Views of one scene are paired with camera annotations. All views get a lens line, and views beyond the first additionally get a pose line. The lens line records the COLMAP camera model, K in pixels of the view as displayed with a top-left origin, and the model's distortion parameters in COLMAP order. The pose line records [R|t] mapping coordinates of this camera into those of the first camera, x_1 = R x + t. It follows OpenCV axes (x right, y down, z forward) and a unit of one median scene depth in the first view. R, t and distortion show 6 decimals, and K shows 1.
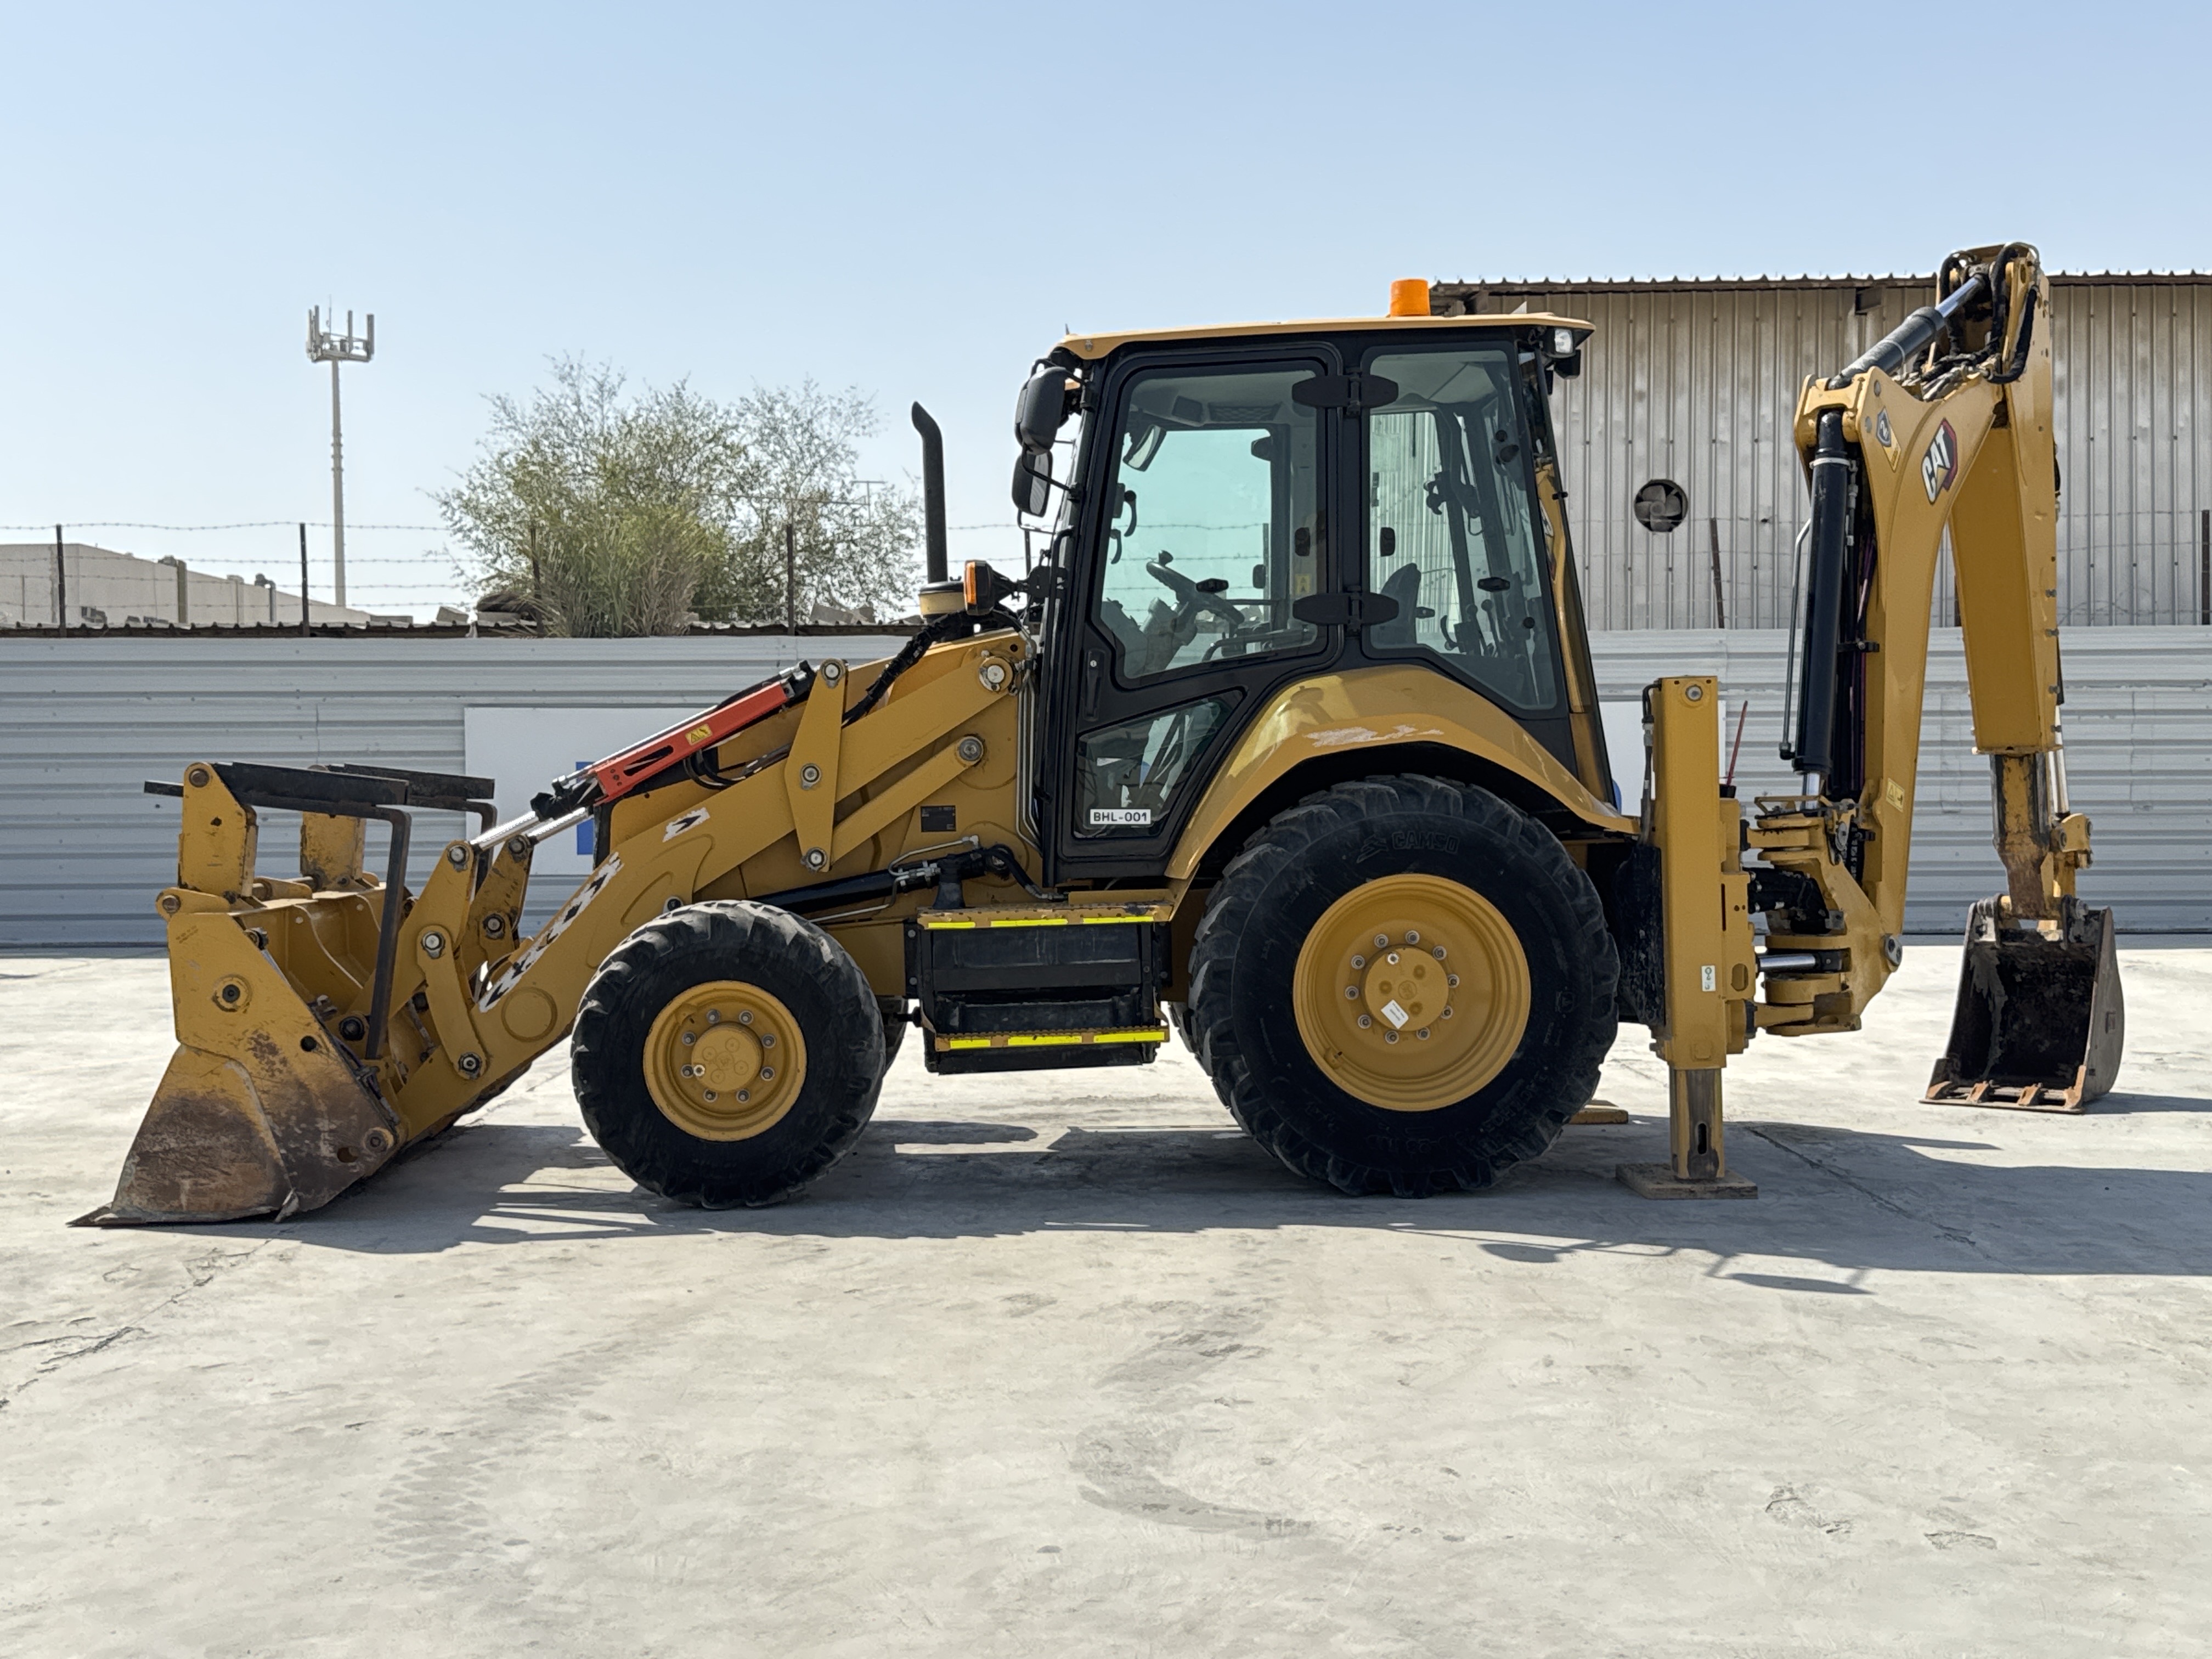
lens RADIAL K [[2641.8, 0, 1106.0], [0, 2641.8, 829.5], [0, 0, 1]] dist [0.167794, -0.454297]
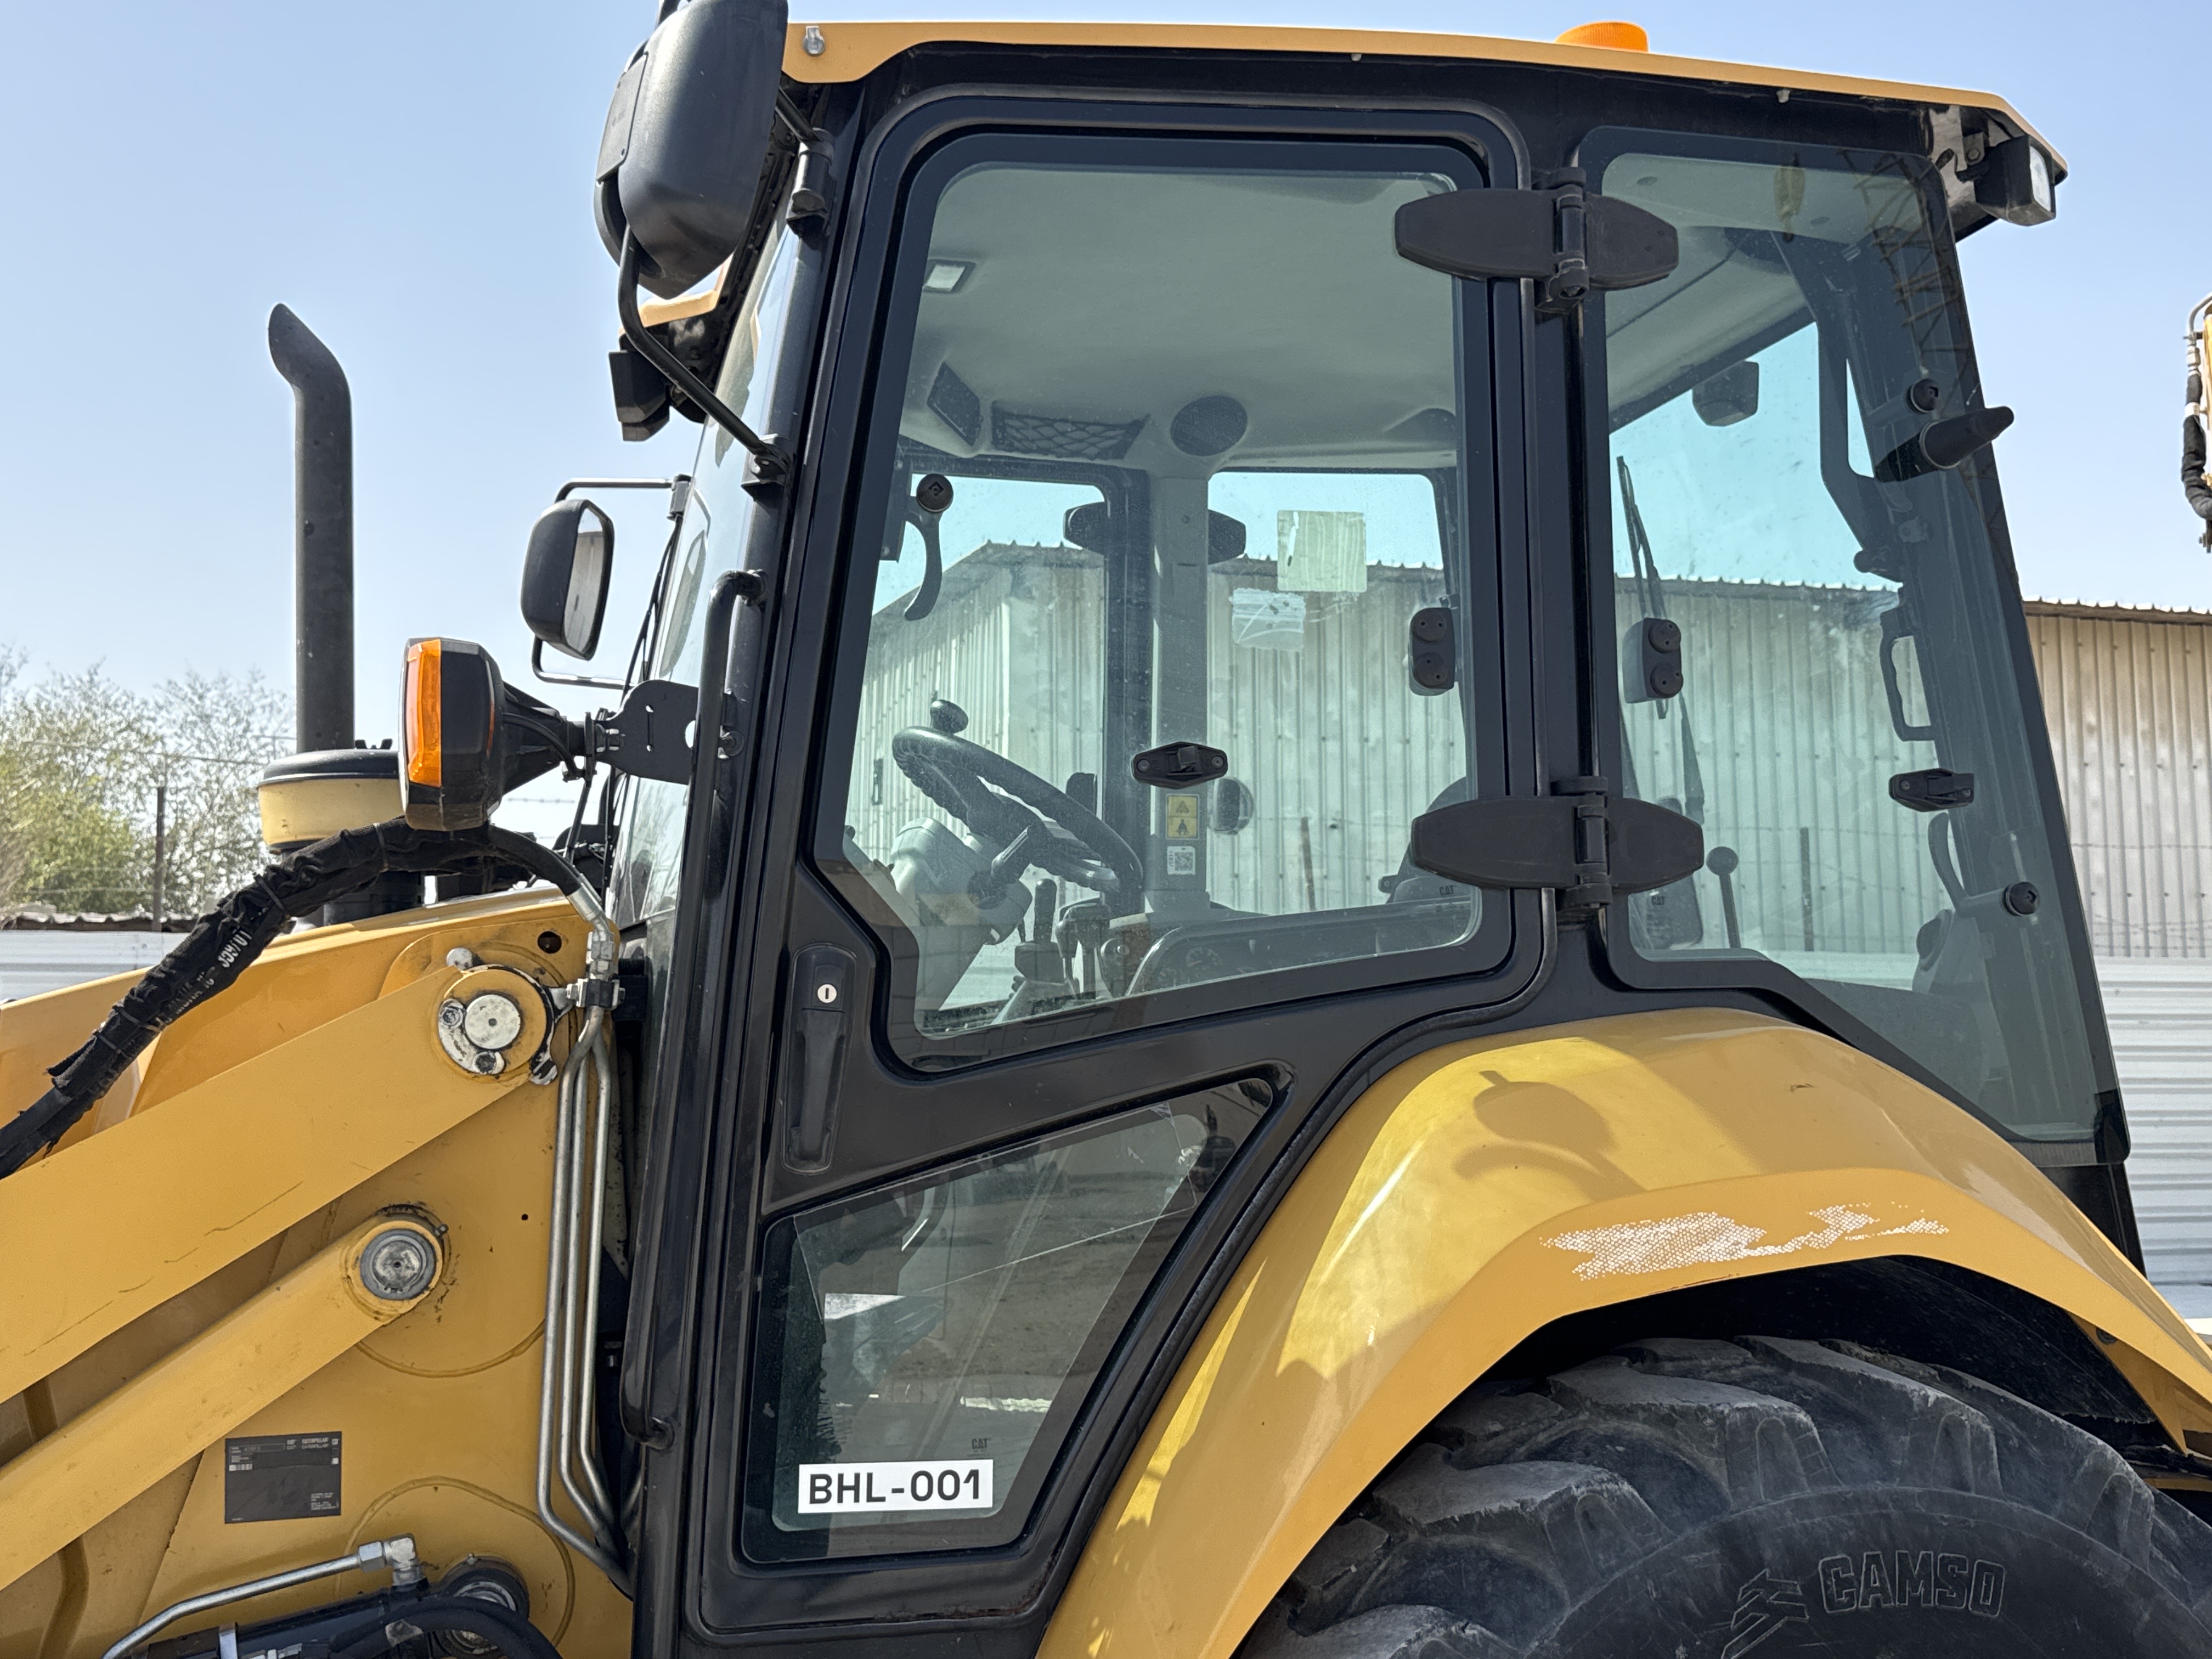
lens RADIAL K [[2279.5, 0, 1106.0], [0, 2279.5, 829.5], [0, 0, 1]] dist [0.157061, -0.352285]
pose [[0.970468, 0.028654, 0.239522, -0.037382], [0.001422, 0.992223, -0.124463, -0.047245], [-0.241225, 0.121128, 0.962880, 0.713647]]
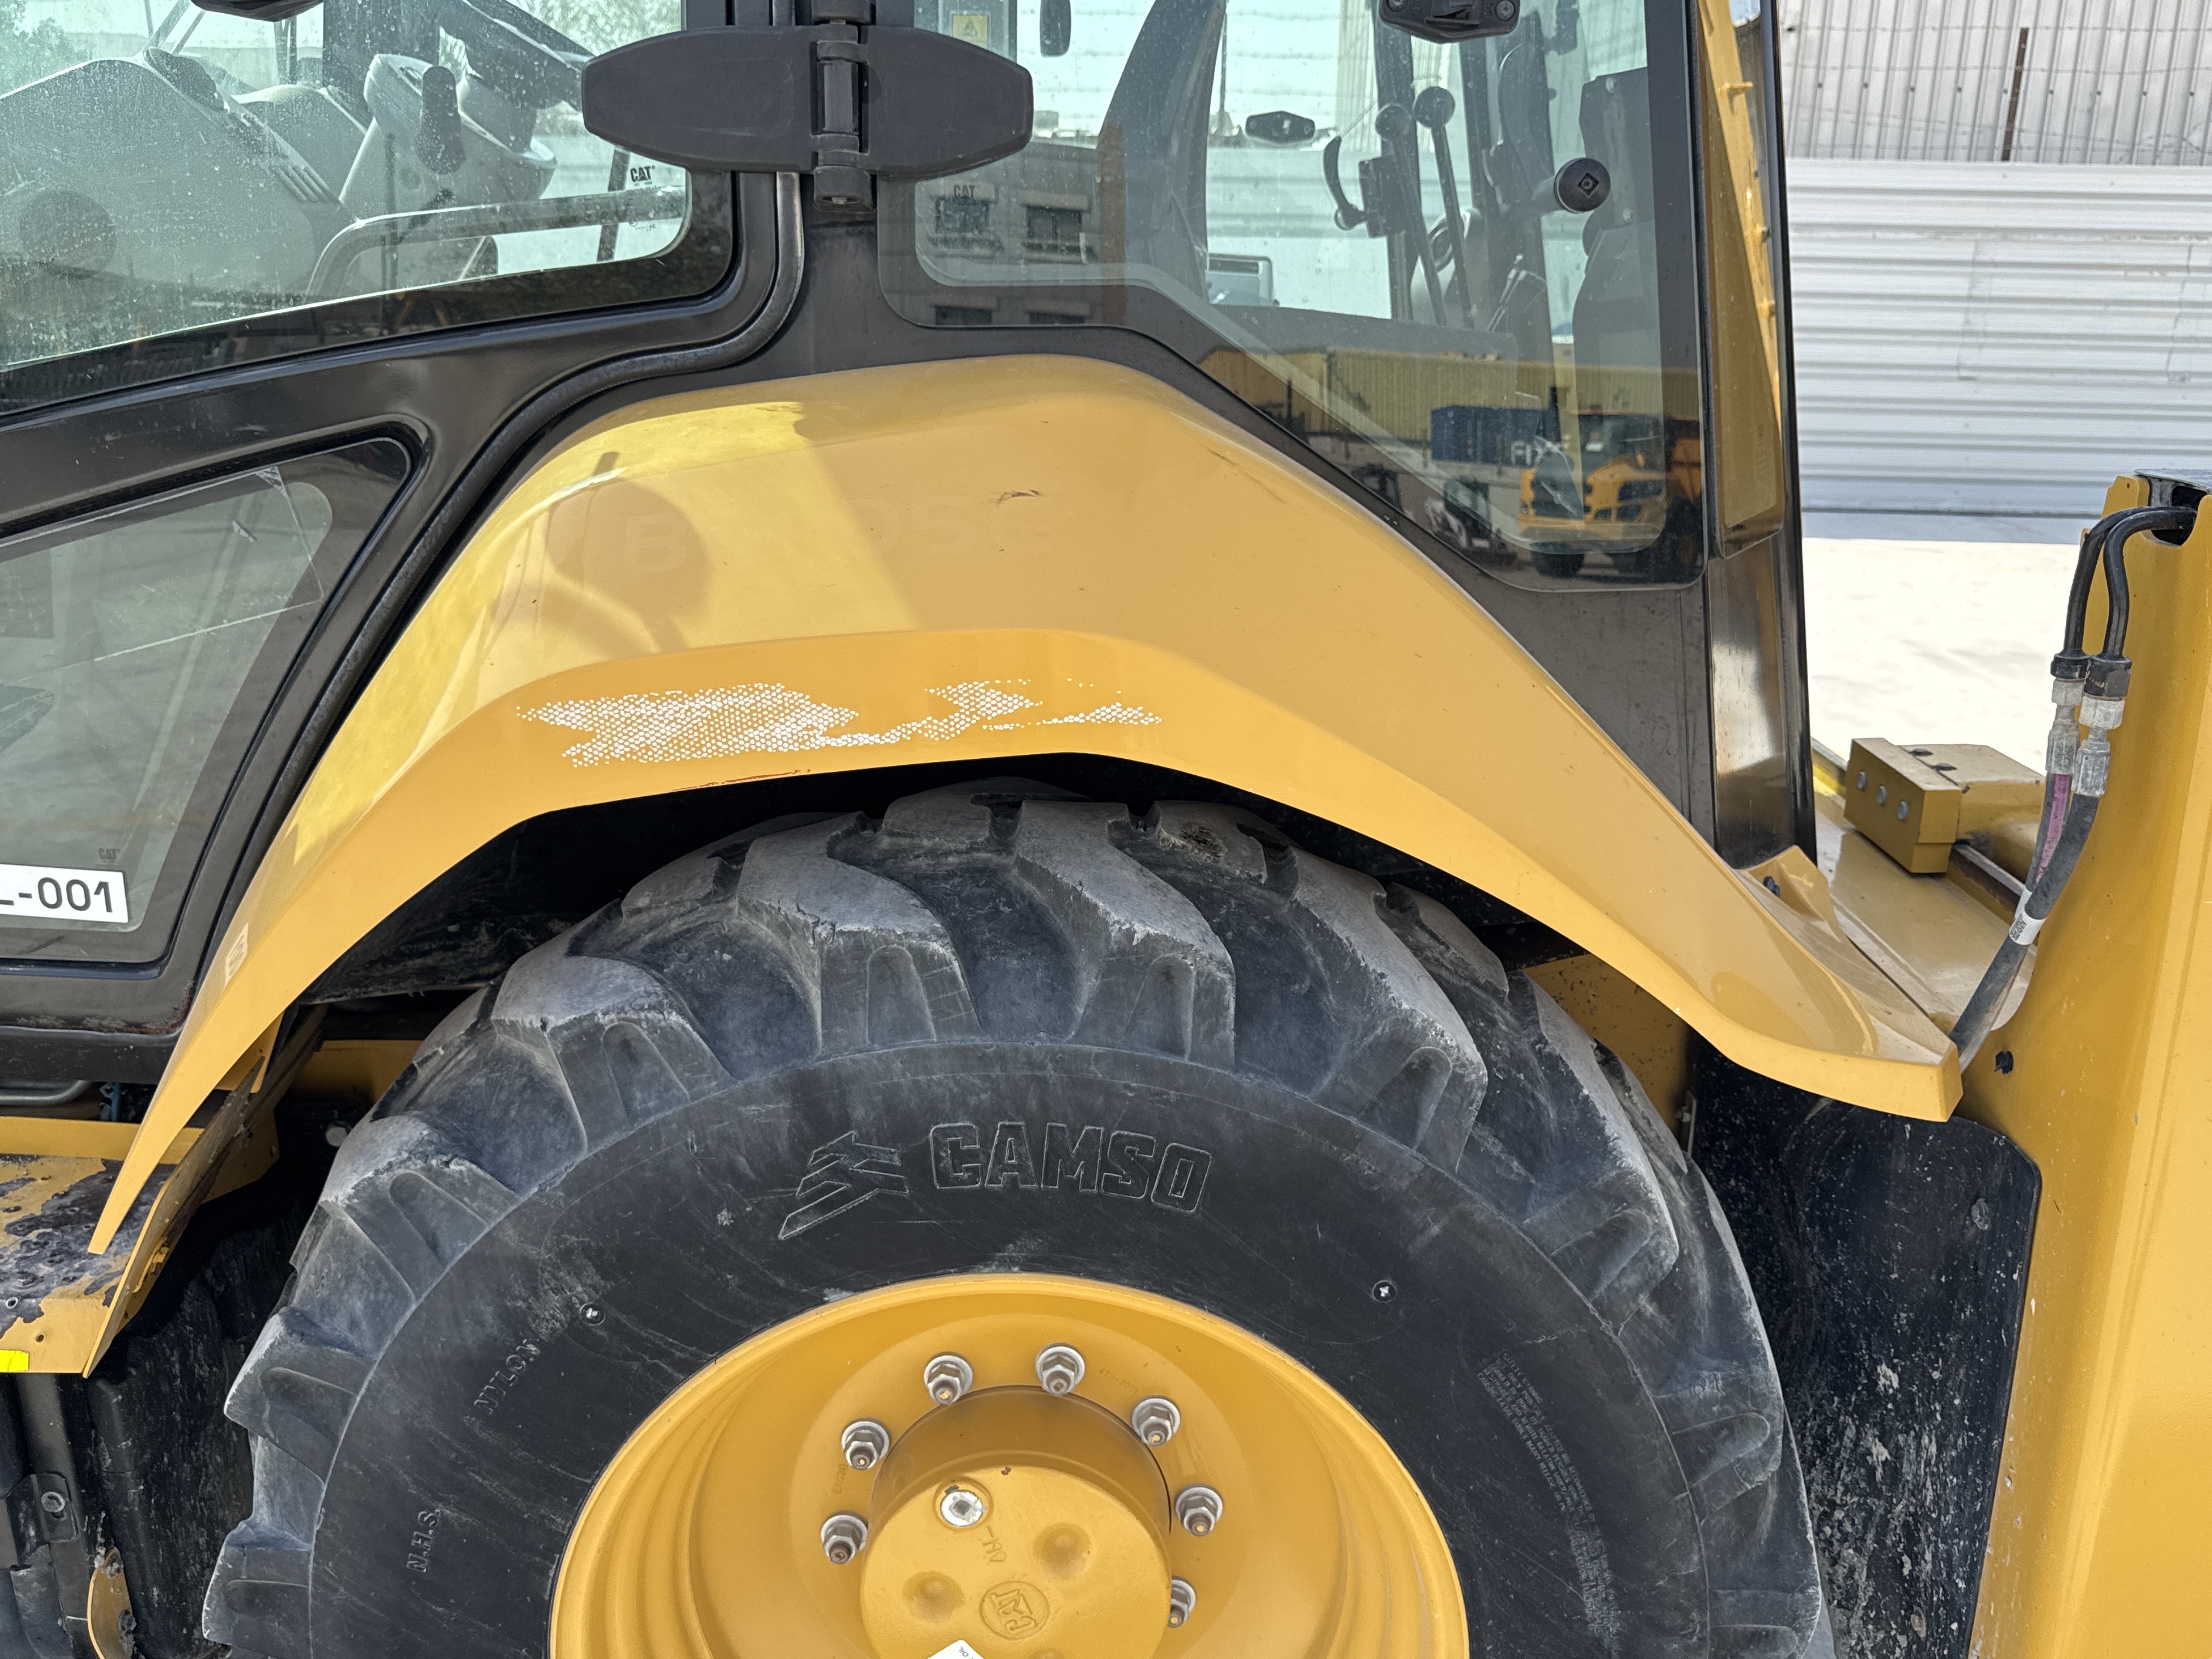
lens RADIAL K [[1854.9, 0, 1106.0], [0, 1854.9, 829.5], [0, 0, 1]] dist [0.108449, -0.174654]
pose [[0.998901, 0.034560, -0.031663, 0.122058], [-0.024570, 0.961361, 0.274194, -0.066523], [0.039915, -0.273114, 0.961153, 0.807691]]
